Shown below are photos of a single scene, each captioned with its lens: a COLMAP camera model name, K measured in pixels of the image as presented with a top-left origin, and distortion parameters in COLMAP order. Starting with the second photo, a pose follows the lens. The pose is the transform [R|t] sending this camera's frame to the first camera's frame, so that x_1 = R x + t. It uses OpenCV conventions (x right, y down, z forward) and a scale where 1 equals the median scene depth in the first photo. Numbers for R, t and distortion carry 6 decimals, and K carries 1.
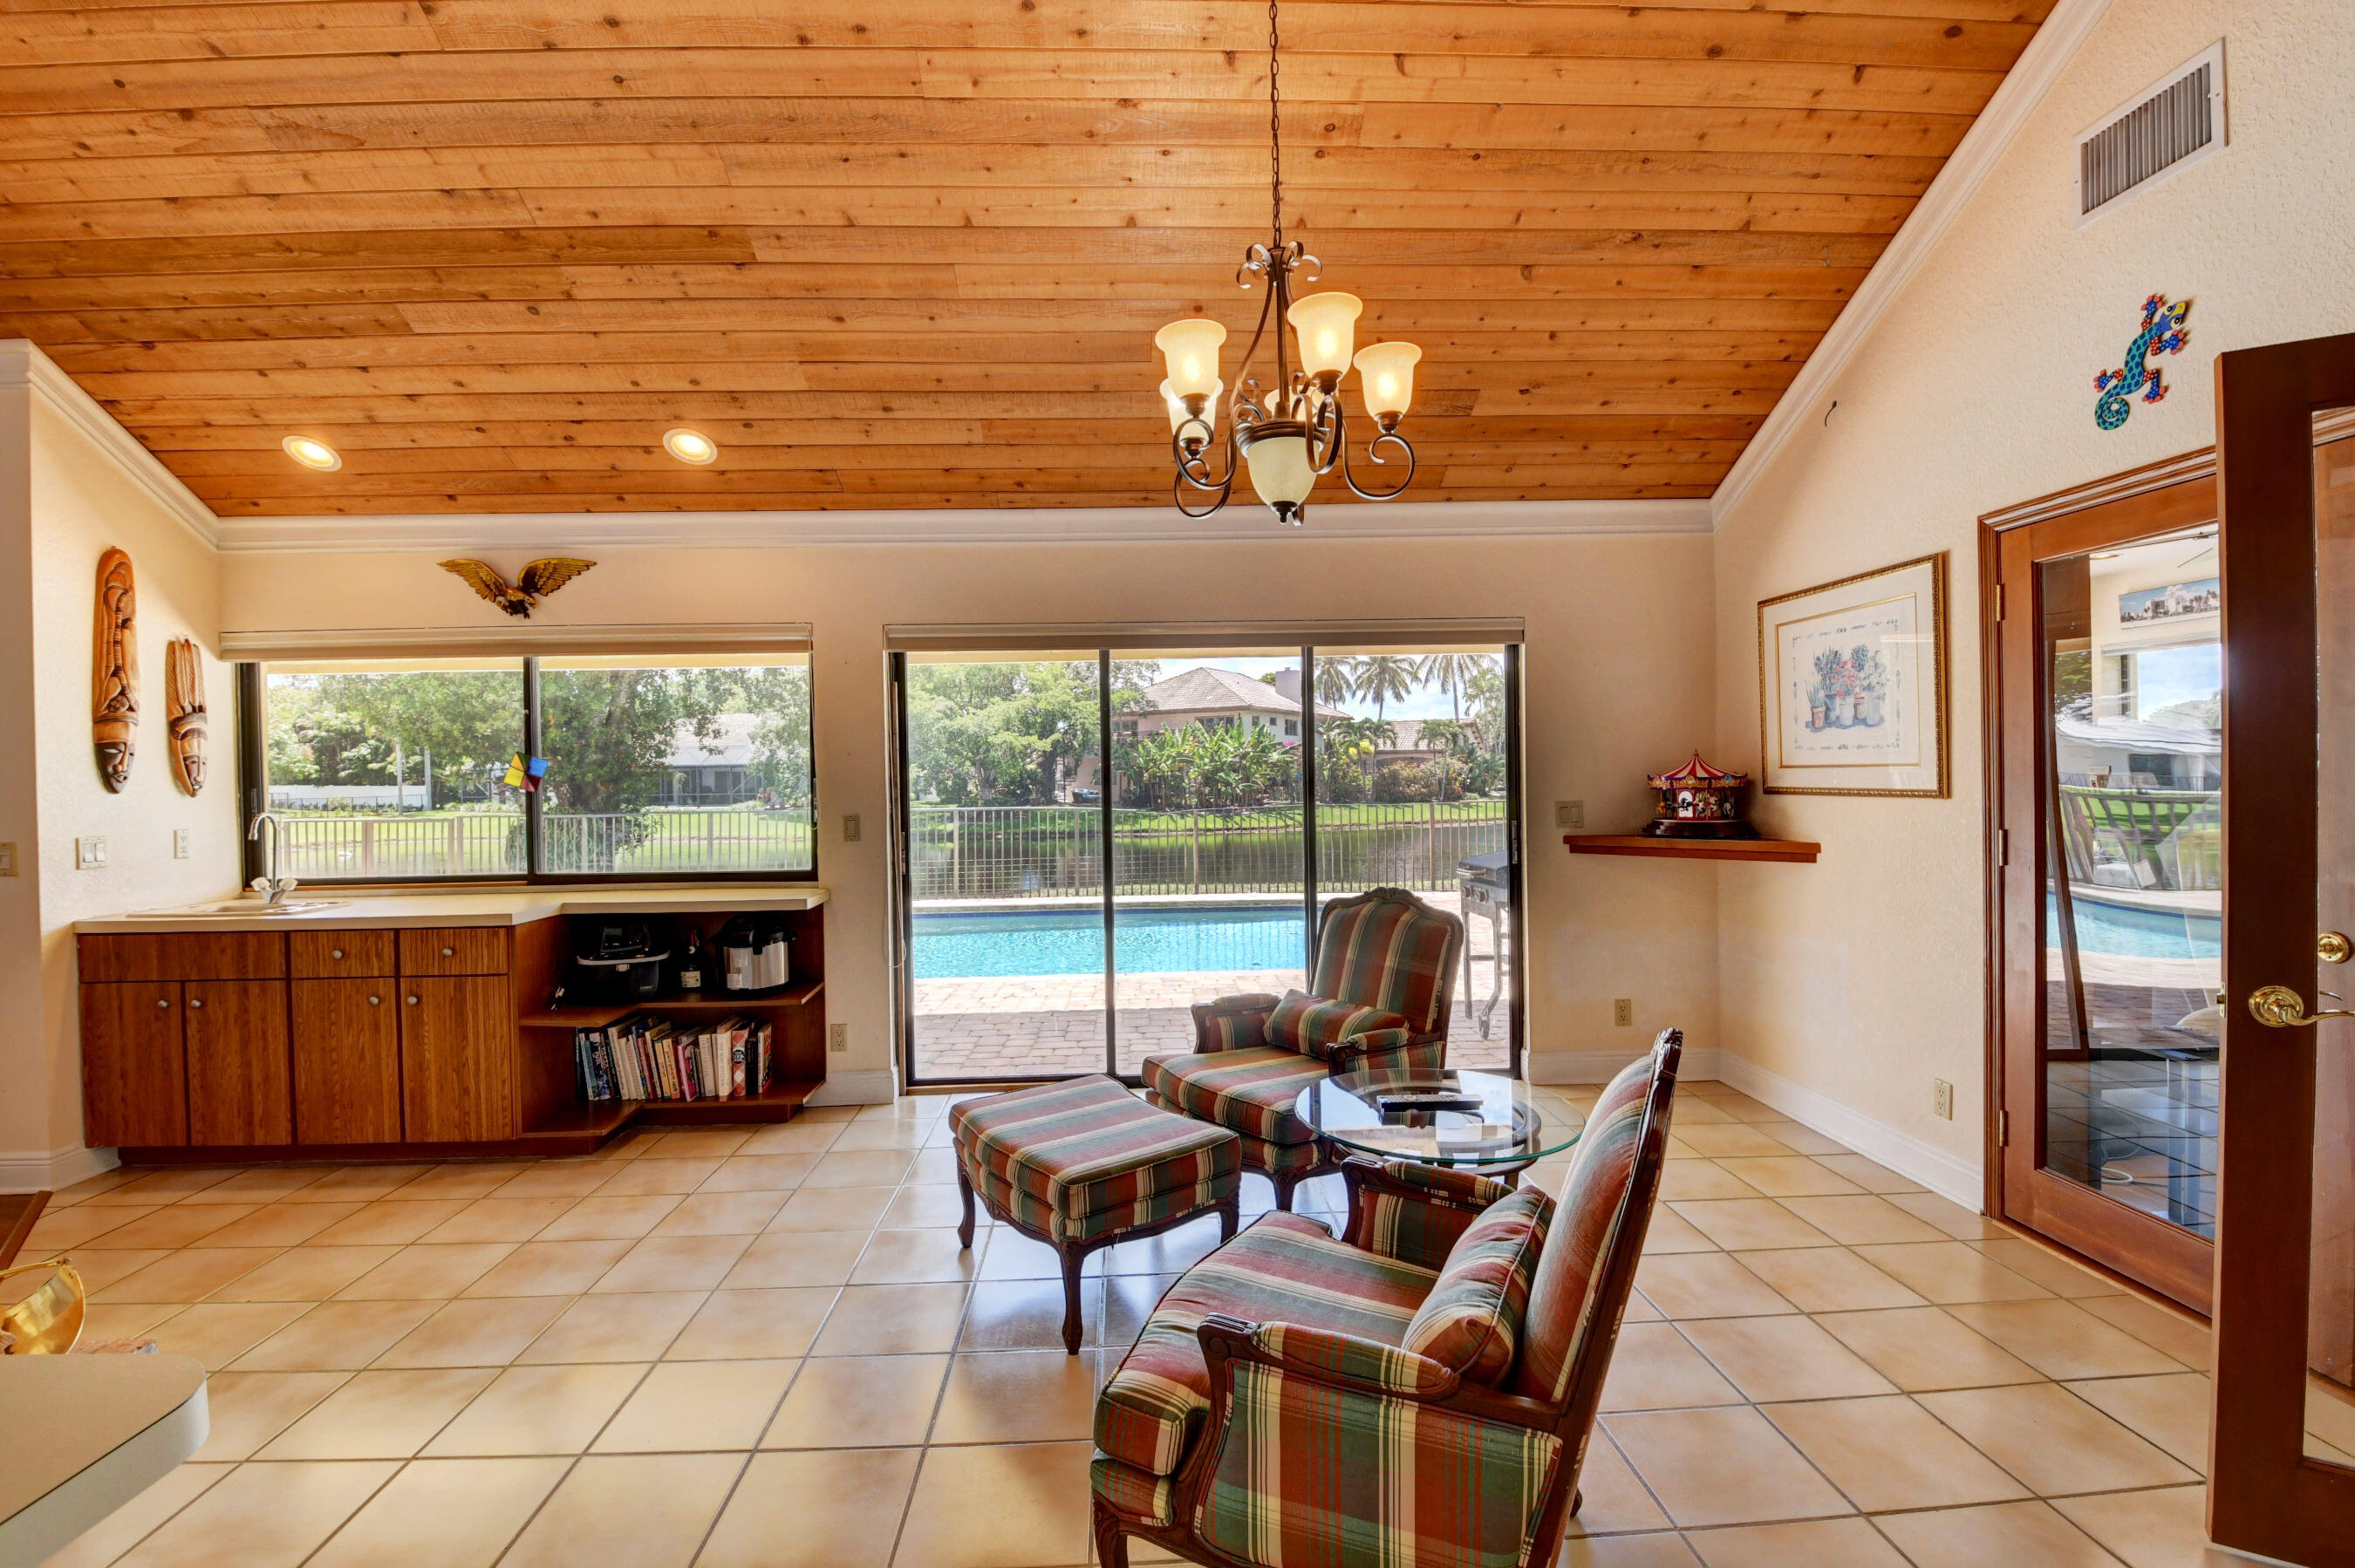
lens RADIAL K [[1037.3, 0, 1175.3], [0, 1037.3, 784.9], [0, 0, 1]] dist [-0.005333, -0.011507]
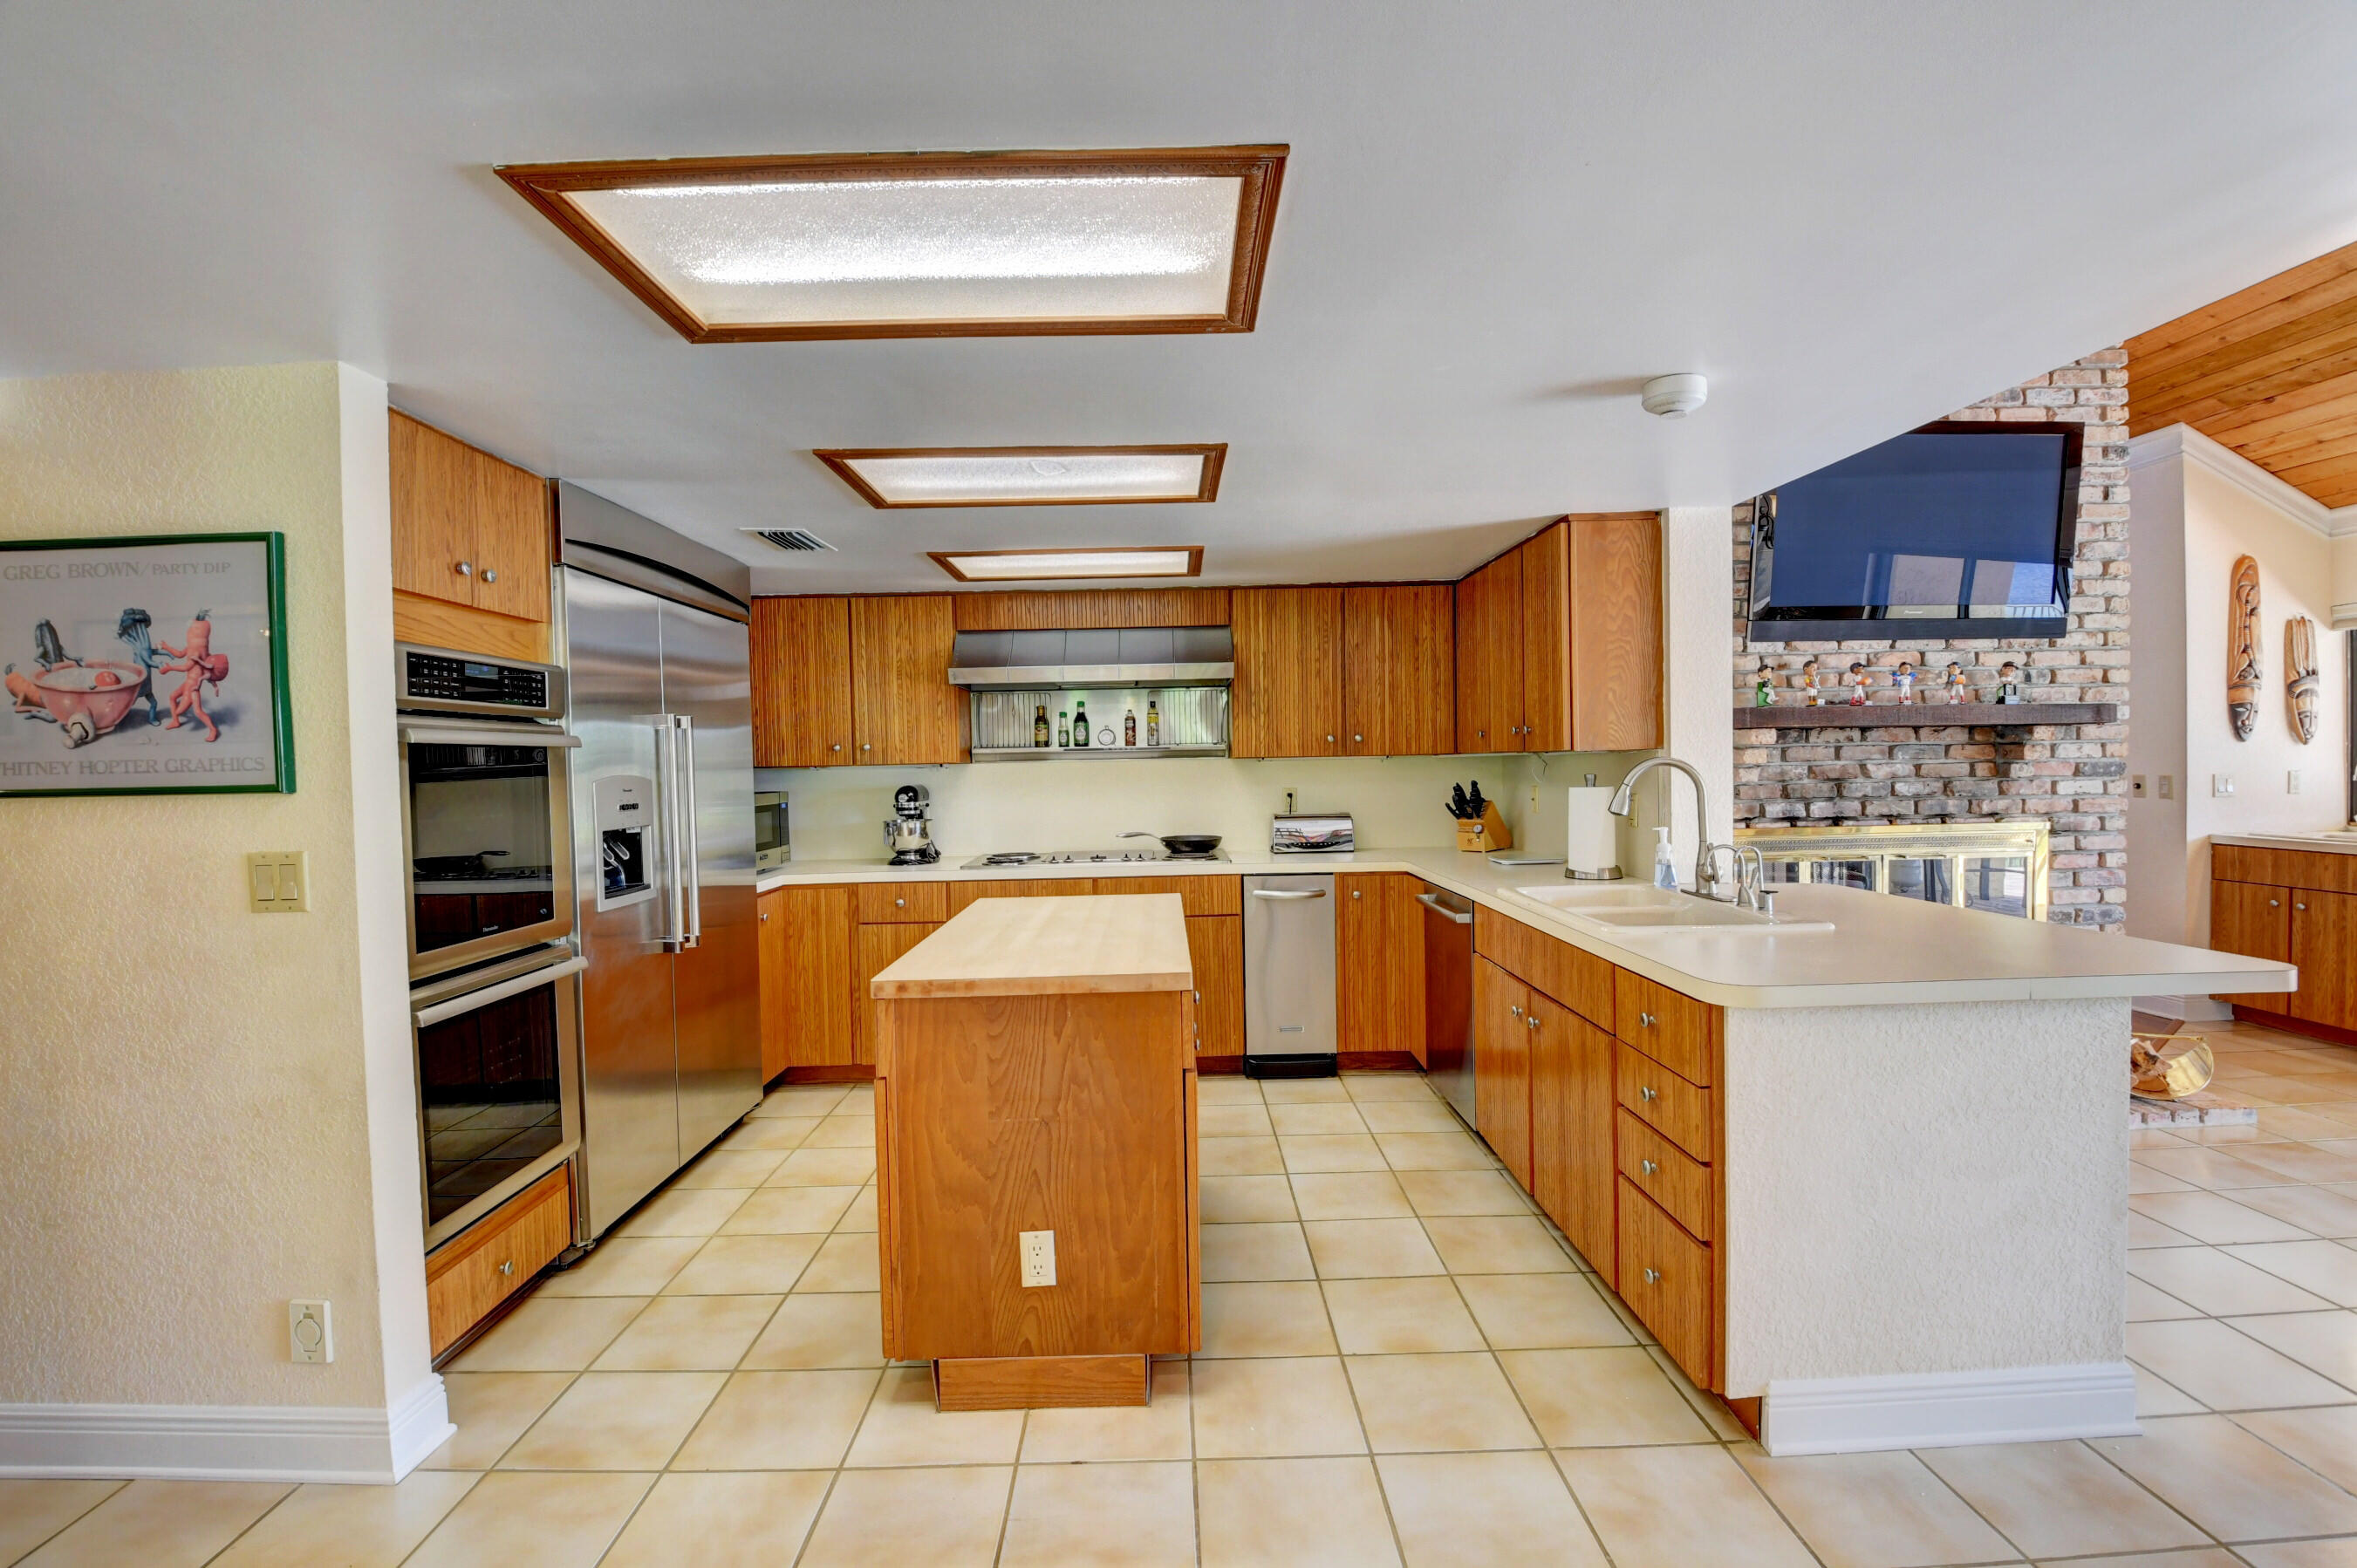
lens RADIAL K [[1038.1, 0, 1163.9], [0, 1038.1, 785.9], [0, 0, 1]] dist [-0.005333, -0.011507]
pose [[-0.038425, 0.041257, -0.998409, 0.318564], [0.011628, 0.999098, 0.040838, -0.004311], [0.999194, -0.010040, -0.038870, -0.334875]]
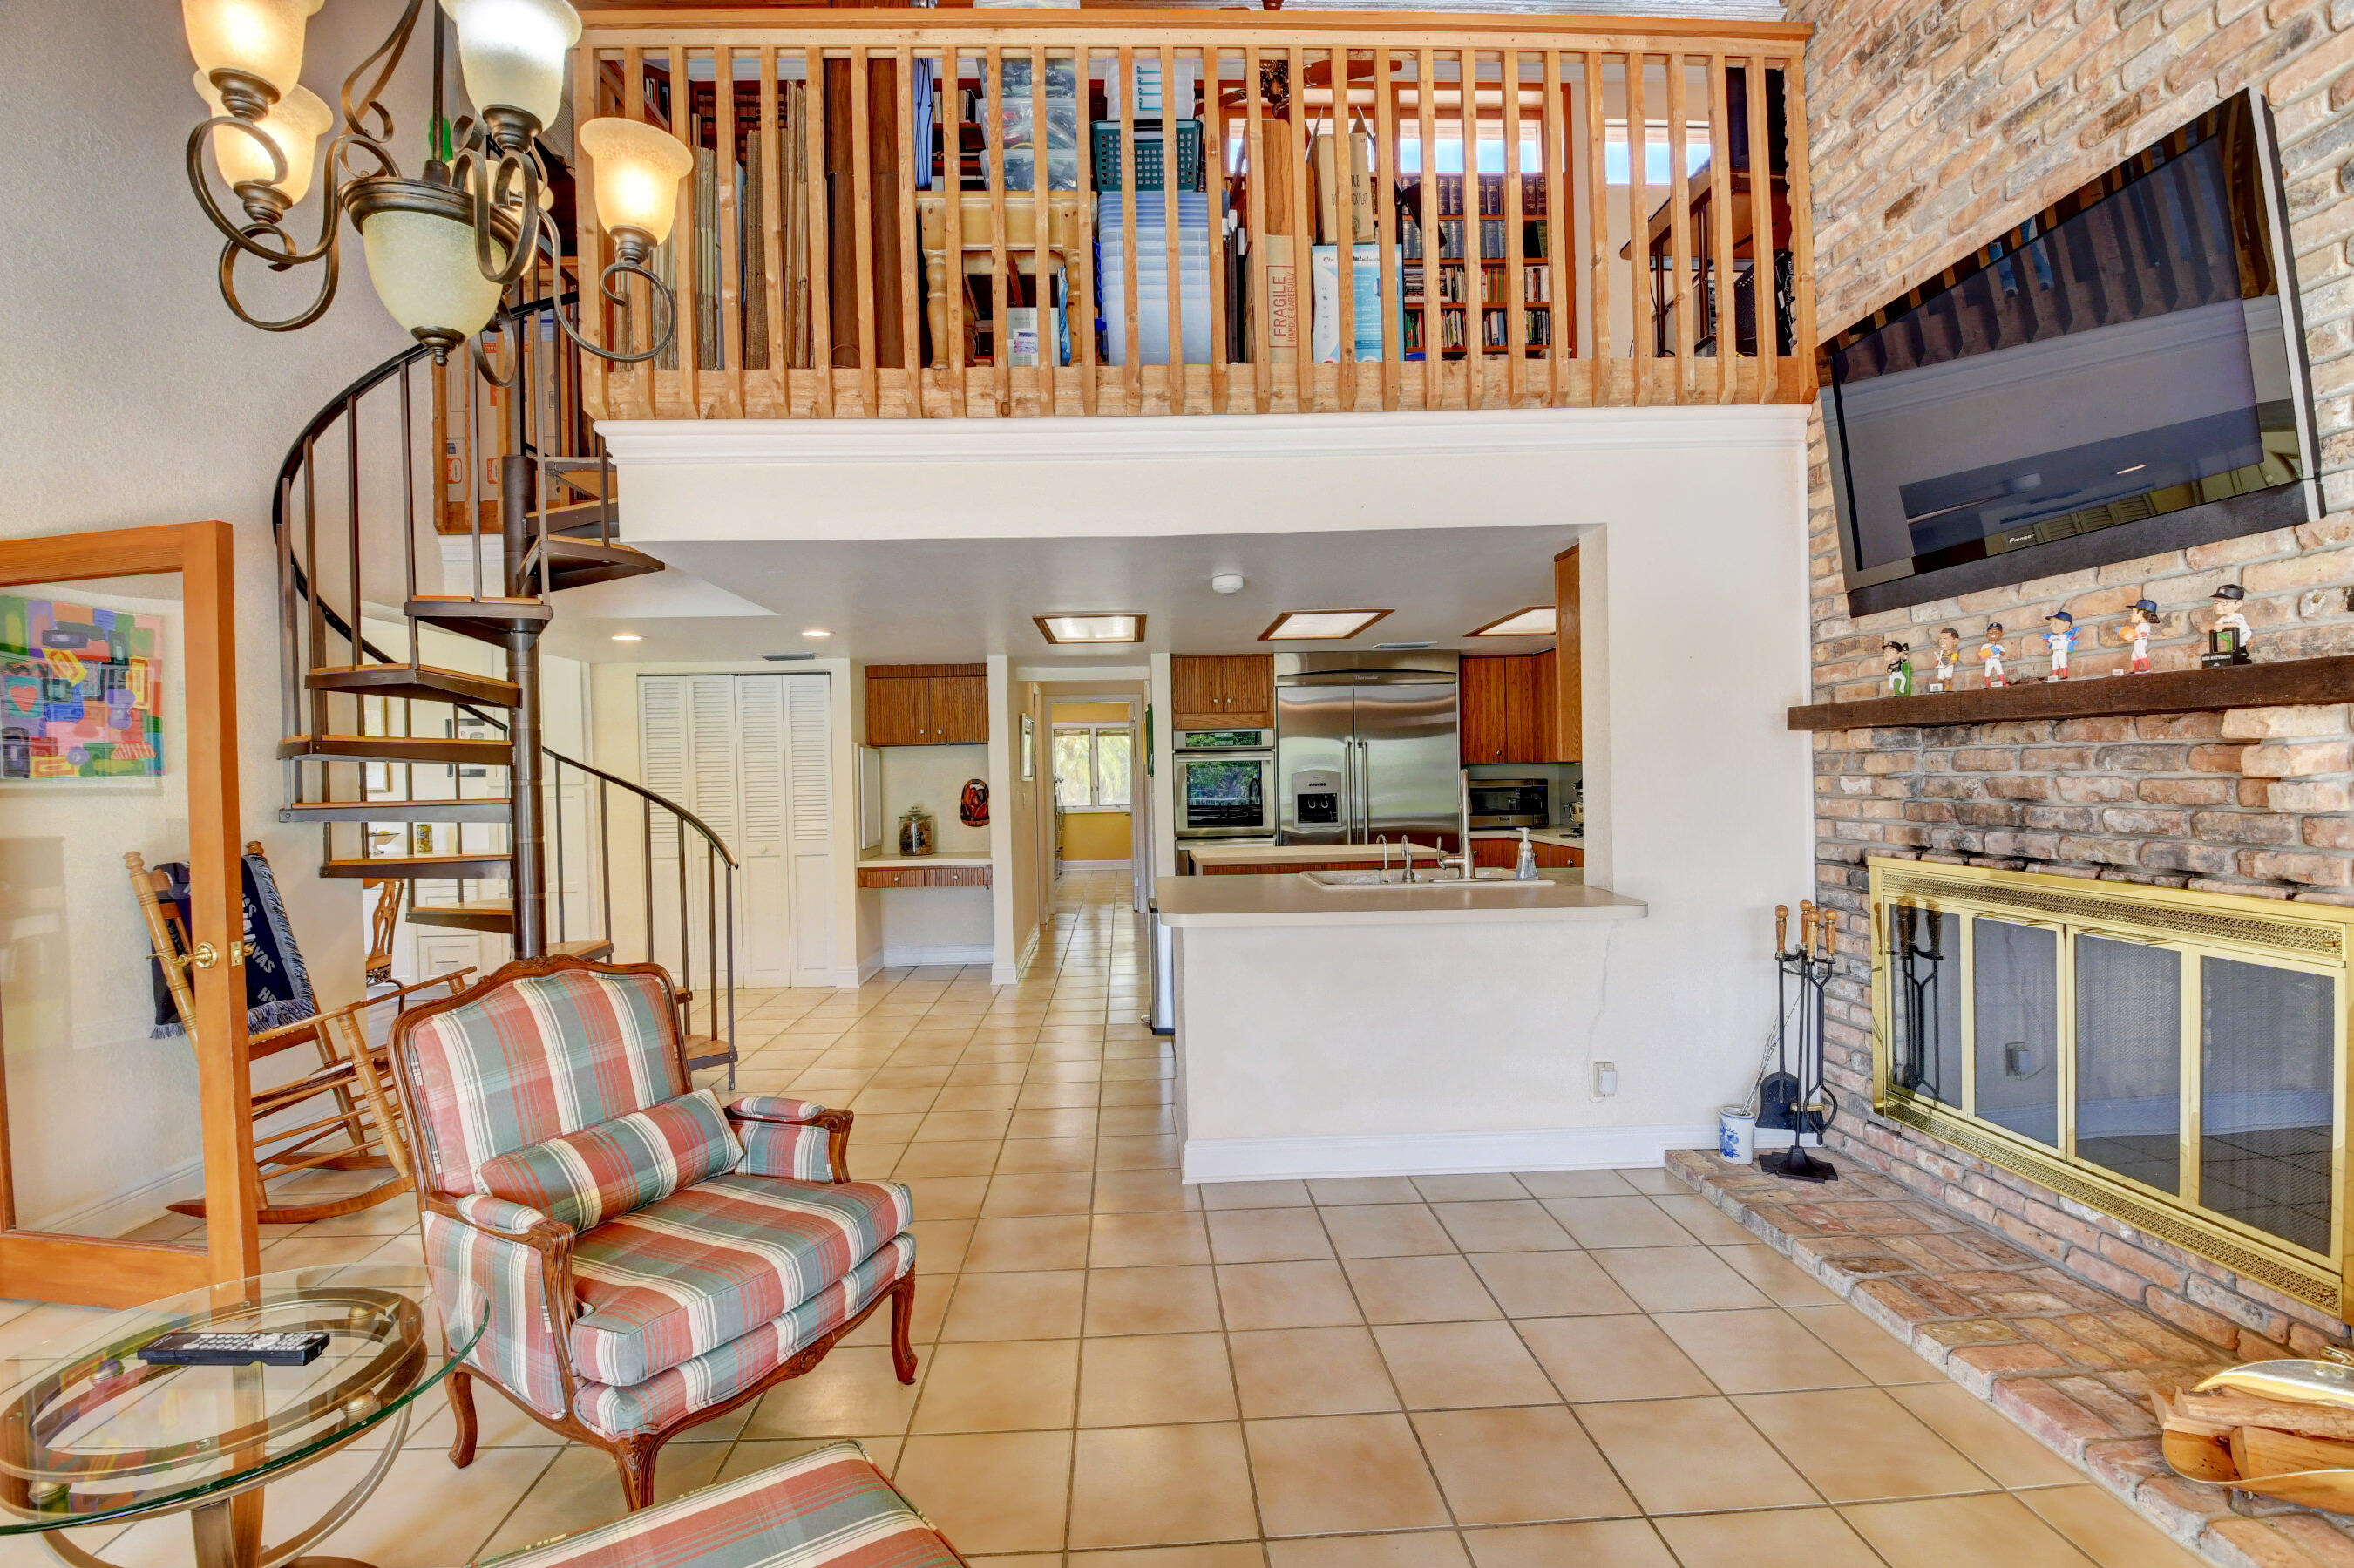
lens RADIAL K [[1036.9, 0, 1174.3], [0, 1036.9, 782.3], [0, 0, 1]] dist [-0.005333, -0.011507]
pose [[-0.999149, 0.041028, -0.004229, -0.180149], [0.040949, 0.999012, 0.017256, -0.006090], [0.004933, 0.017068, -0.999842, 0.957341]]
